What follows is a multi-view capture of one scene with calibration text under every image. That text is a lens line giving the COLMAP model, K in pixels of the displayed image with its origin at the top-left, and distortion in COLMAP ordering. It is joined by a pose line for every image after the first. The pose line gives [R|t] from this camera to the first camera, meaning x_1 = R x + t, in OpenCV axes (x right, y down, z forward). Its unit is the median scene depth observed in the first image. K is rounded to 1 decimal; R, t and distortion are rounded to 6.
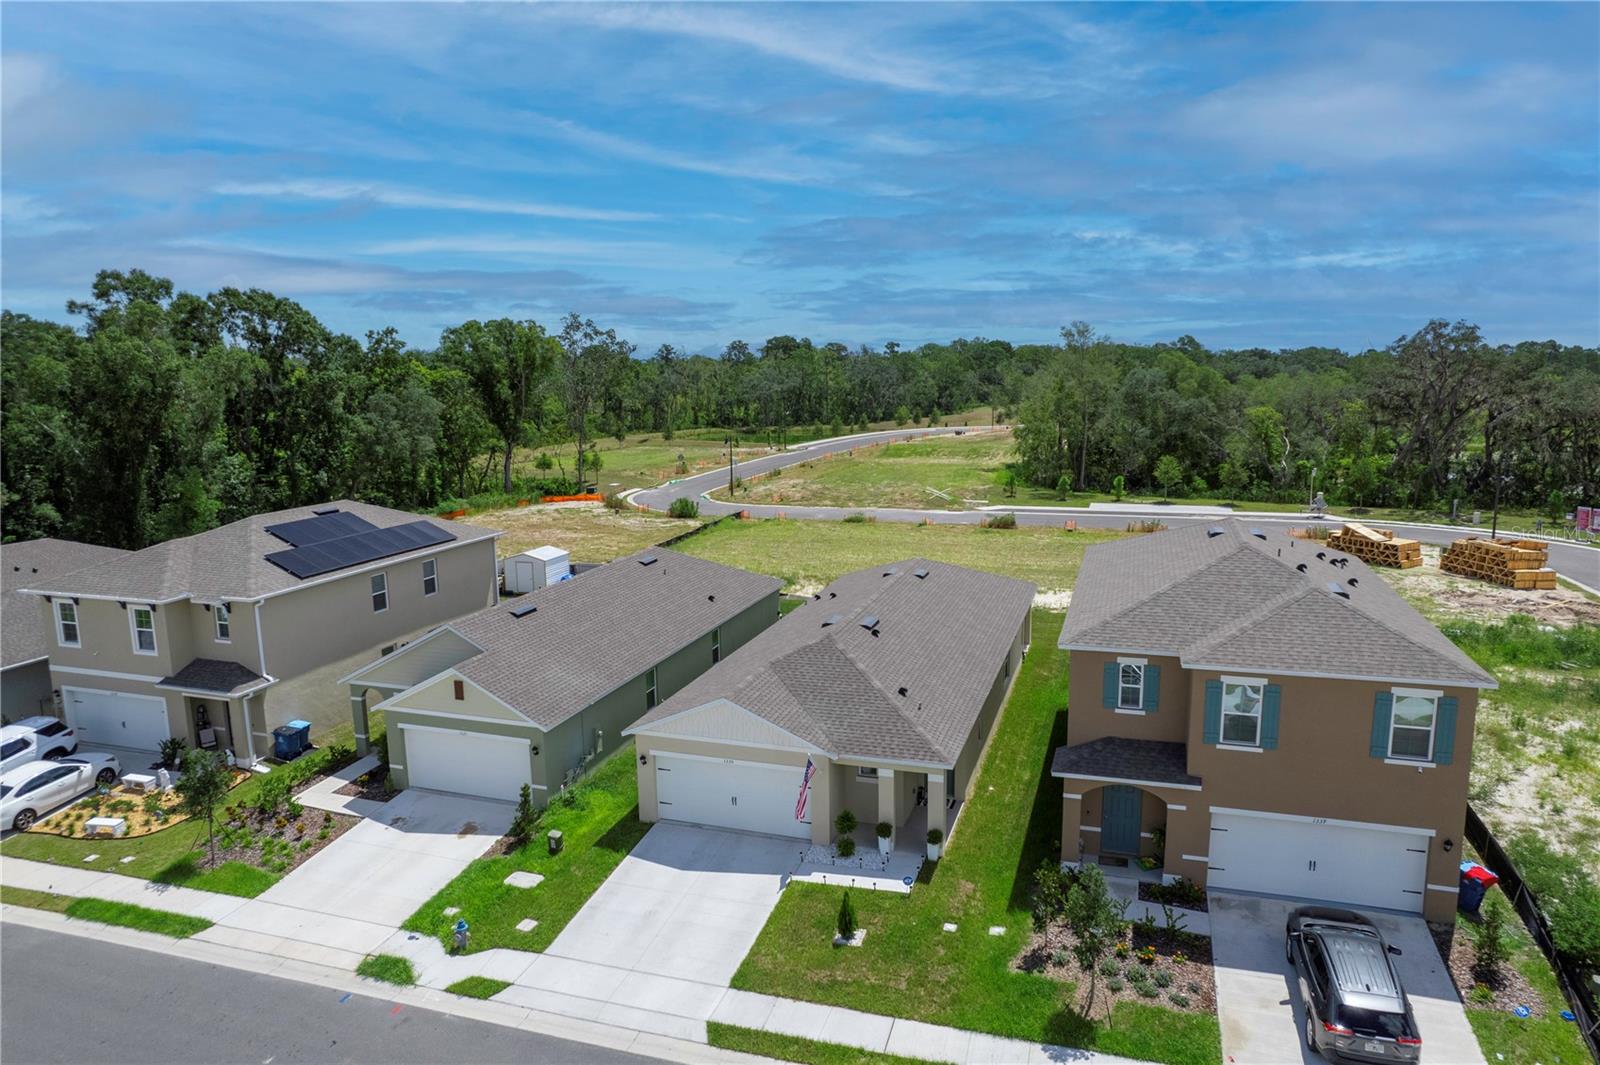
lens RADIAL K [[1020.1, 0, 804.6], [0, 1020.1, 534.6], [0, 0, 1]] dist [-0.070799, 0.067698]
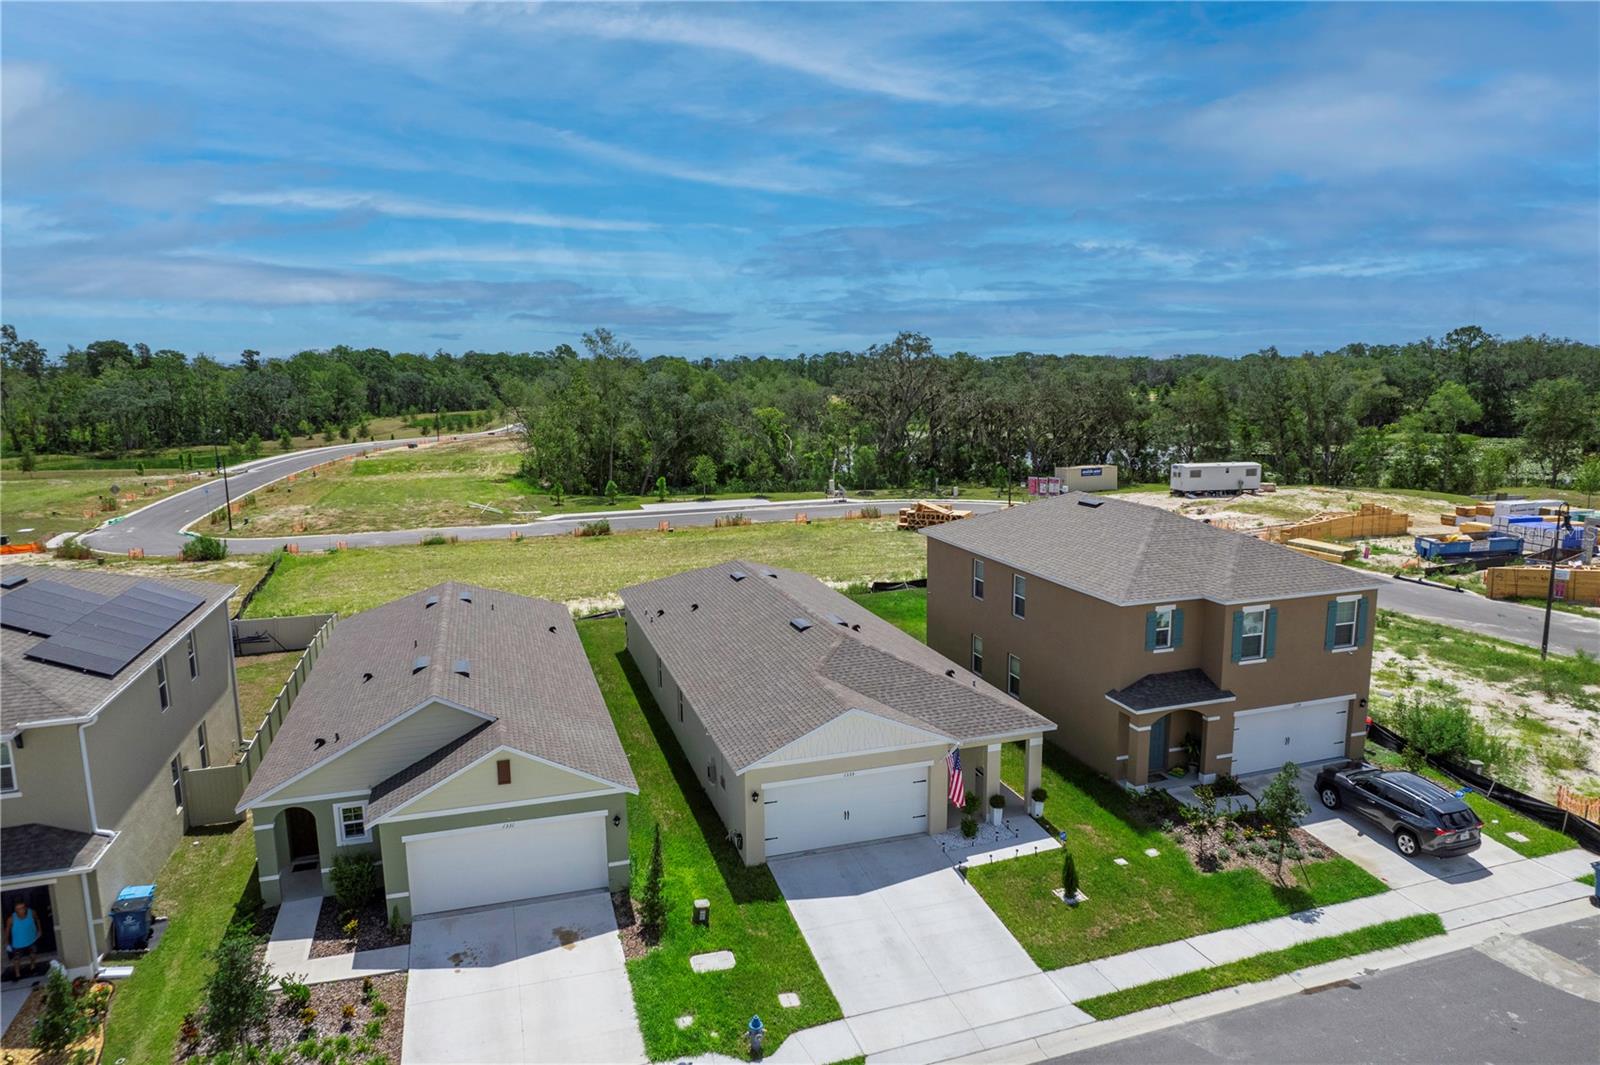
lens RADIAL K [[1020.1, 0, 804.6], [0, 1020.1, 534.6], [0, 0, 1]] dist [-0.070799, 0.067698]
pose [[0.809953, -0.091429, 0.579324, -0.666188], [0.096605, 0.995080, 0.021980, -0.028793], [-0.578483, 0.038163, 0.814801, 0.240454]]
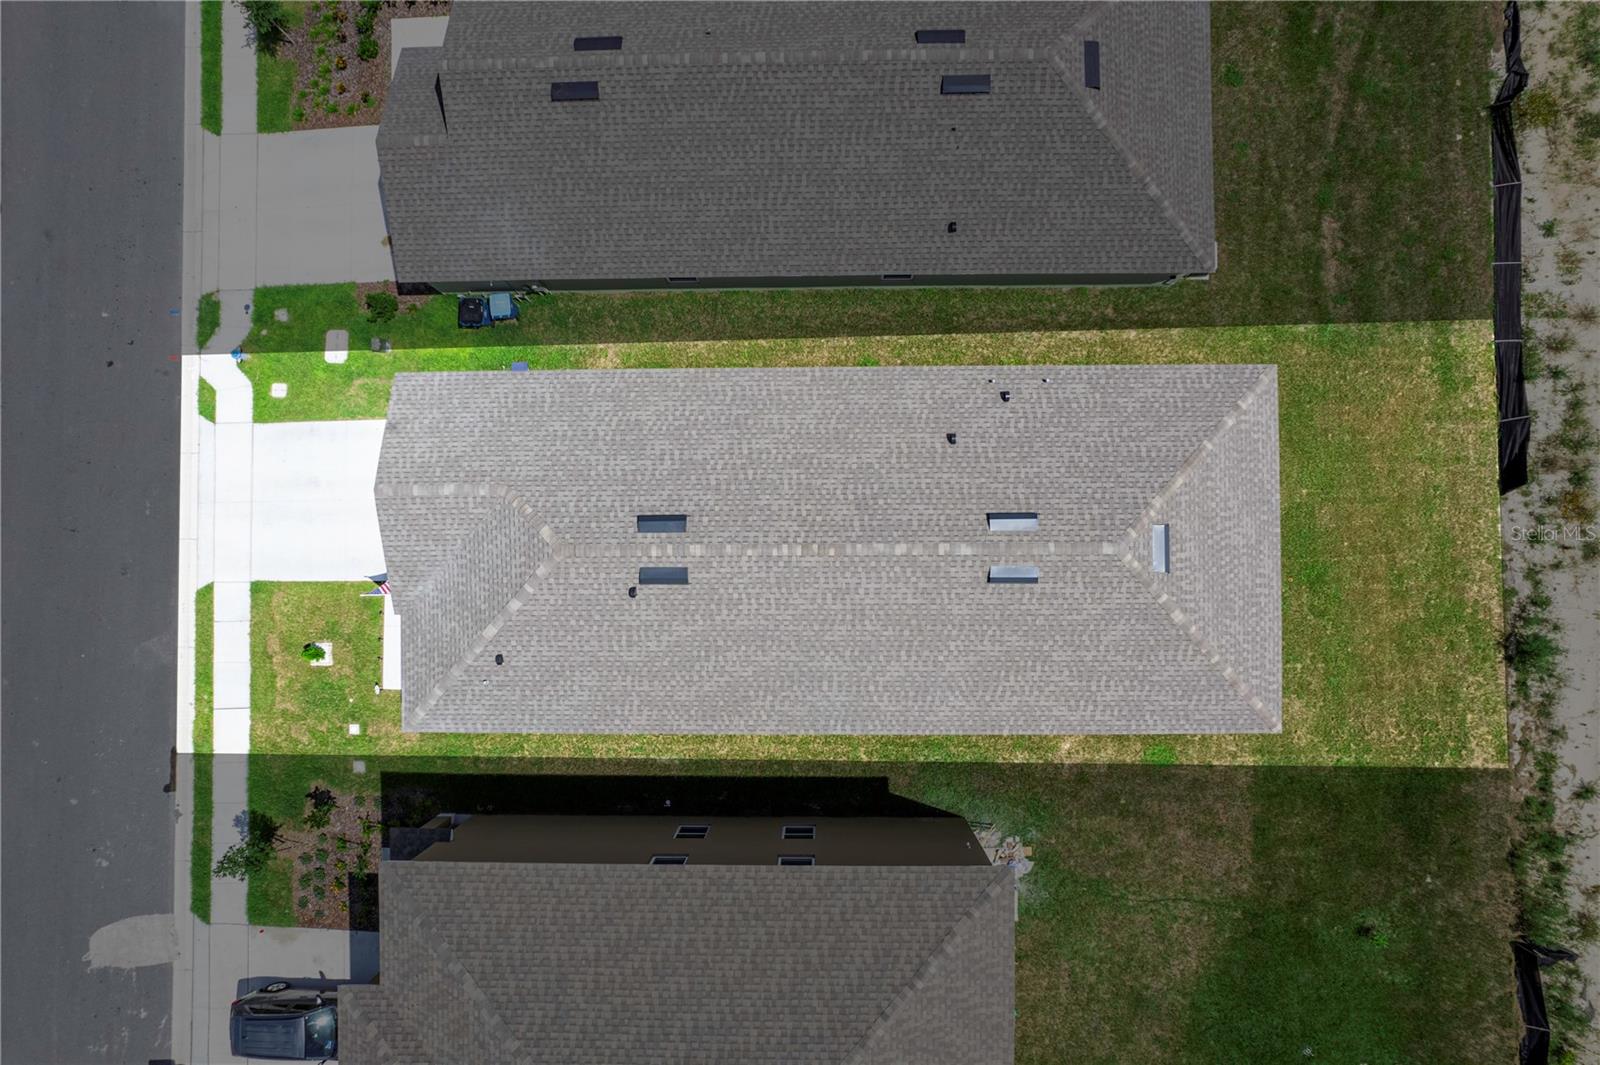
lens RADIAL K [[1020.1, 0, 804.6], [0, 1020.1, 534.6], [0, 0, 1]] dist [-0.070799, 0.067698]
pose [[0.317033, 0.948345, -0.011467, 0.094001], [-0.132802, 0.056361, 0.989539, -0.802240], [0.939071, -0.312194, 0.143811, 1.239492]]
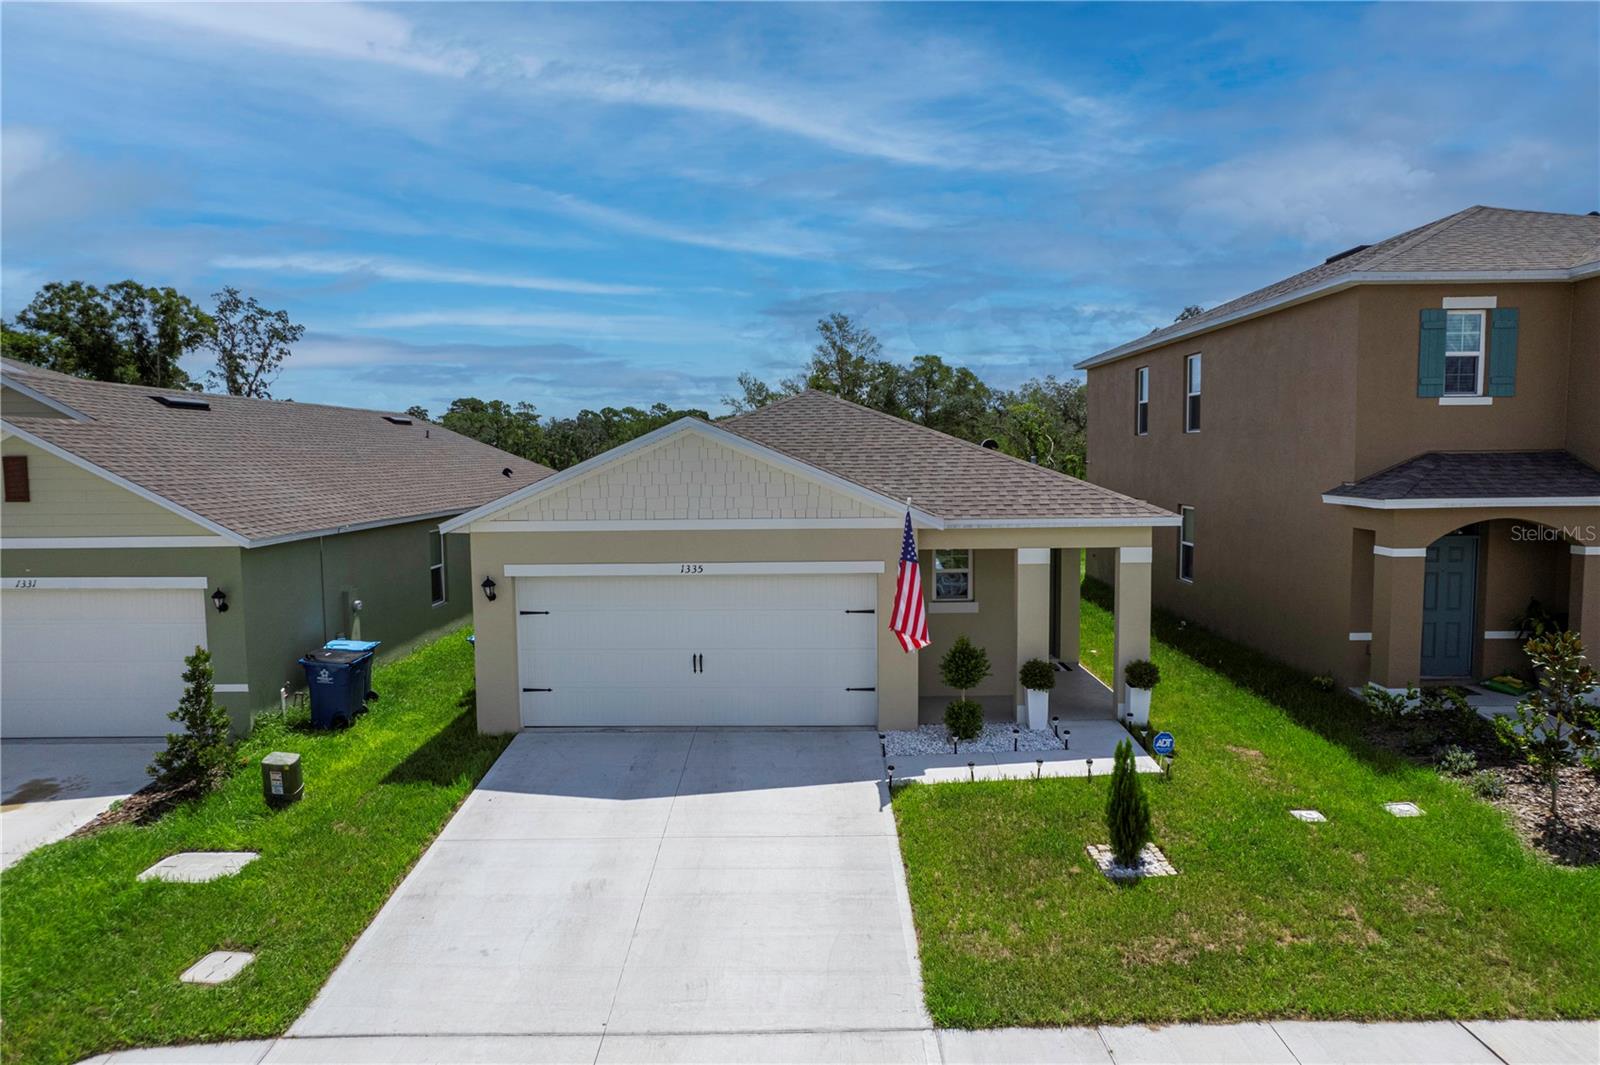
lens RADIAL K [[1020.1, 0, 804.6], [0, 1020.1, 534.6], [0, 0, 1]] dist [-0.070799, 0.067698]
pose [[0.952574, -0.019407, 0.303688, -0.172086], [0.046365, 0.995569, -0.081813, 0.256224], [-0.300755, 0.092013, 0.949252, 0.560362]]
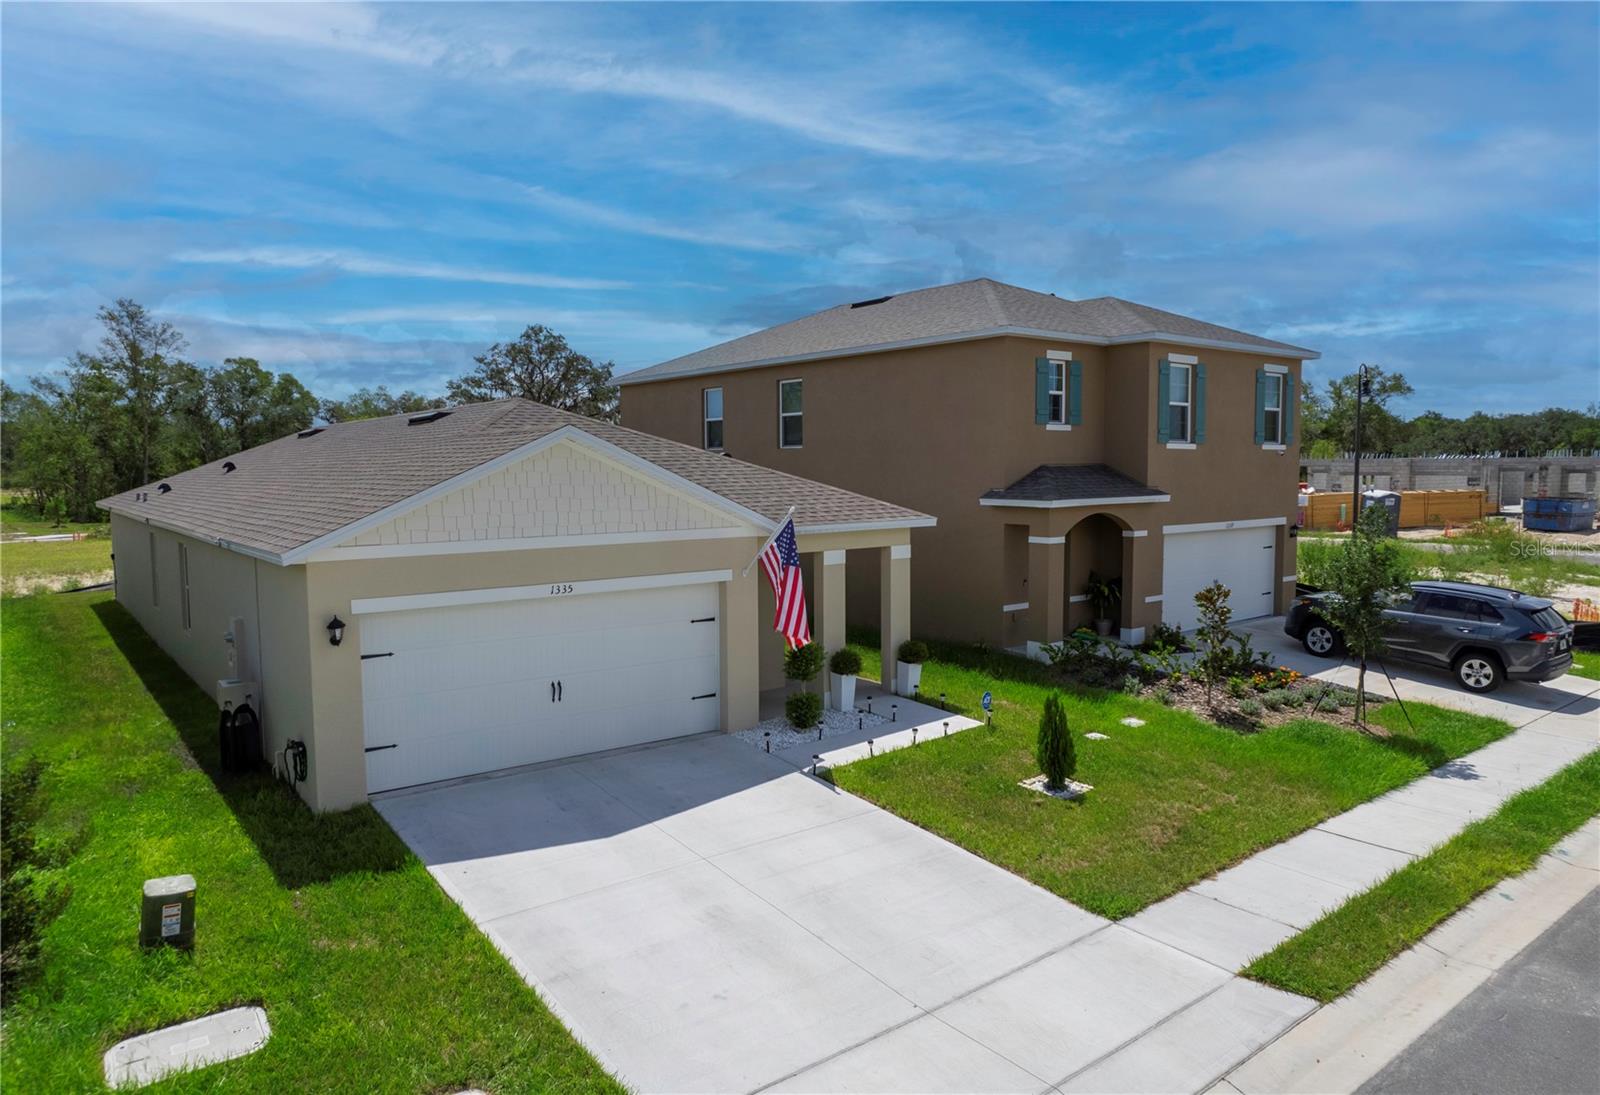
lens RADIAL K [[1049.2, 0, 778.1], [0, 1049.2, 548.0], [0, 0, 1]] dist [-0.063816, 0.057894]
pose [[0.566625, -0.056201, 0.822057, -0.398713], [0.134557, 0.990590, -0.025024, 0.236884], [-0.812915, 0.124793, 0.568855, 0.693838]]
